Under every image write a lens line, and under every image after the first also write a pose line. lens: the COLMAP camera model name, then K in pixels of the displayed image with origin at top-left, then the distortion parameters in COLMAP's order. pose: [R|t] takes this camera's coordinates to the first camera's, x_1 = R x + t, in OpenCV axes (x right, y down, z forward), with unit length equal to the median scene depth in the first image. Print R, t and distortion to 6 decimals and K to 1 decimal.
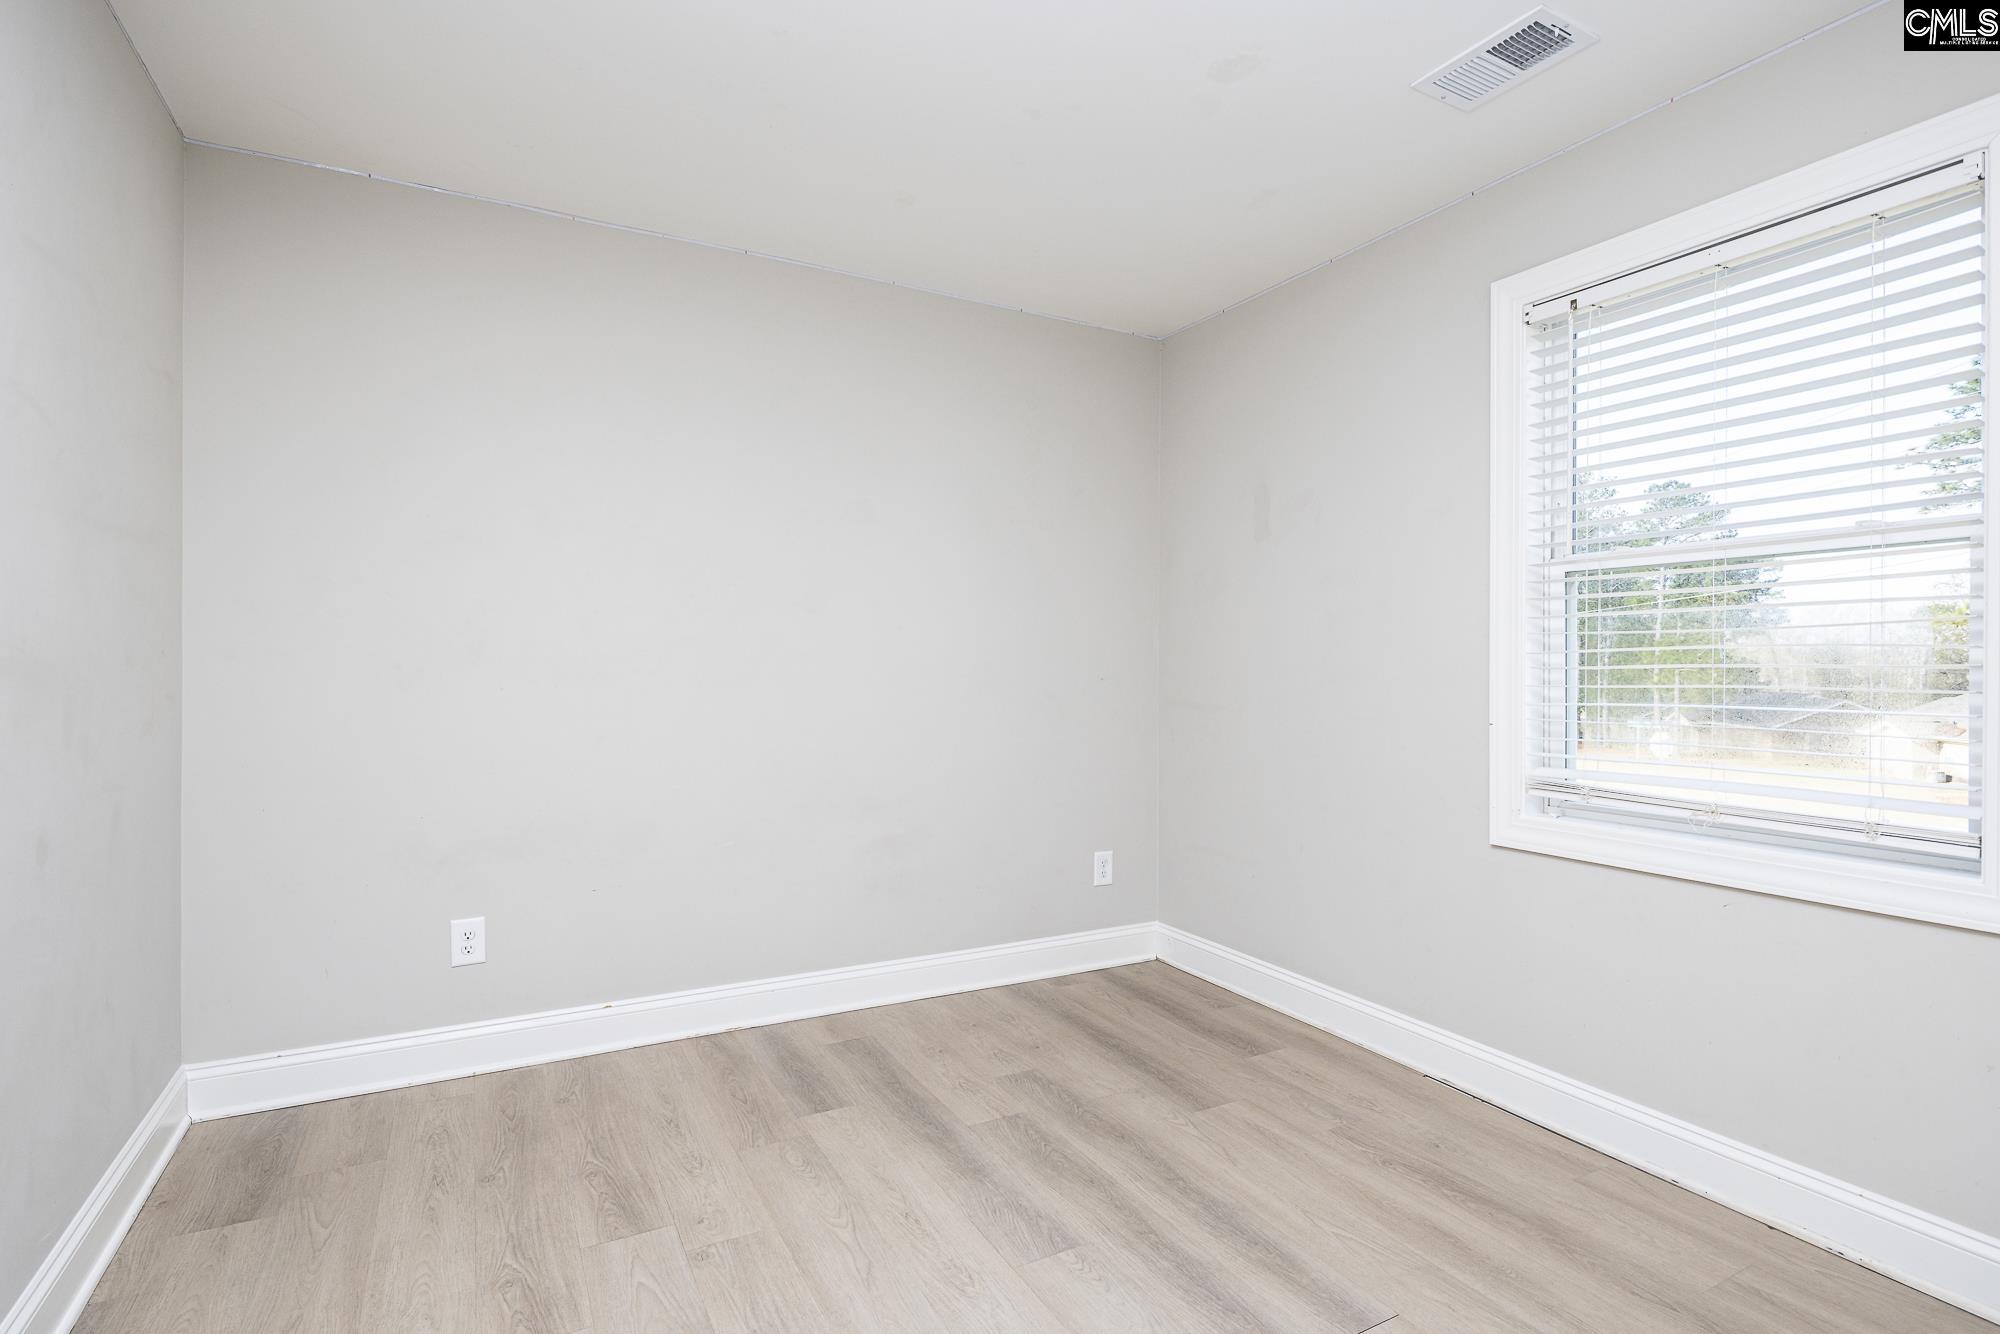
lens RADIAL K [[966.2, 0, 995.2], [0, 966.2, 685.3], [0, 0, 1]] dist [0.005958, -0.004995]
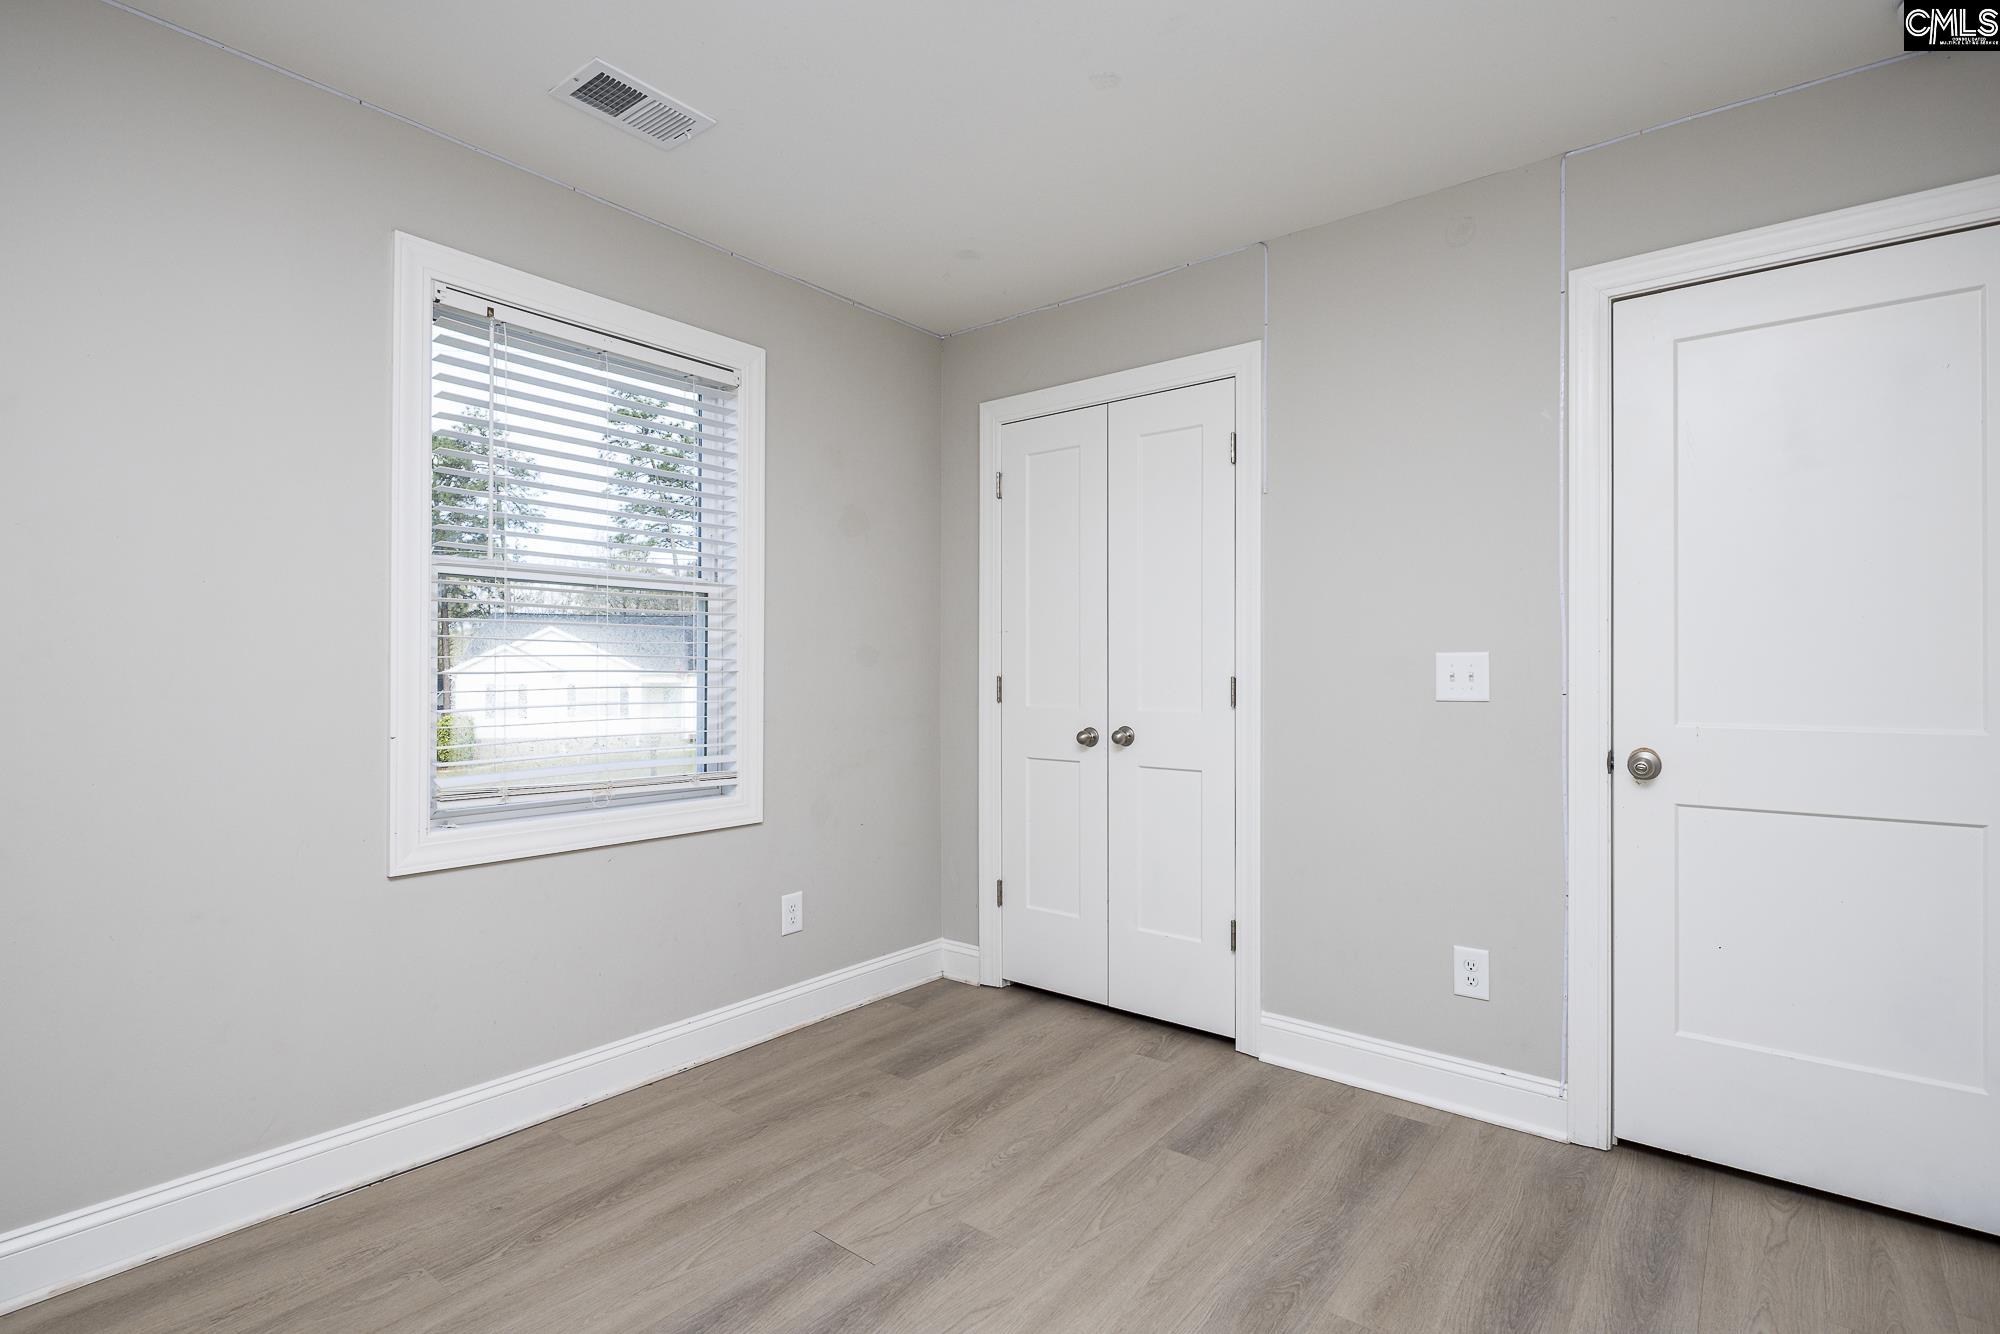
lens RADIAL K [[966.2, 0, 995.5], [0, 966.2, 677.7], [0, 0, 1]] dist [0.005958, -0.004995]
pose [[-0.398067, -0.006470, 0.917333, -0.581176], [0.010508, 0.999877, 0.011612, -0.020188], [-0.917296, 0.014261, -0.397950, 0.994329]]
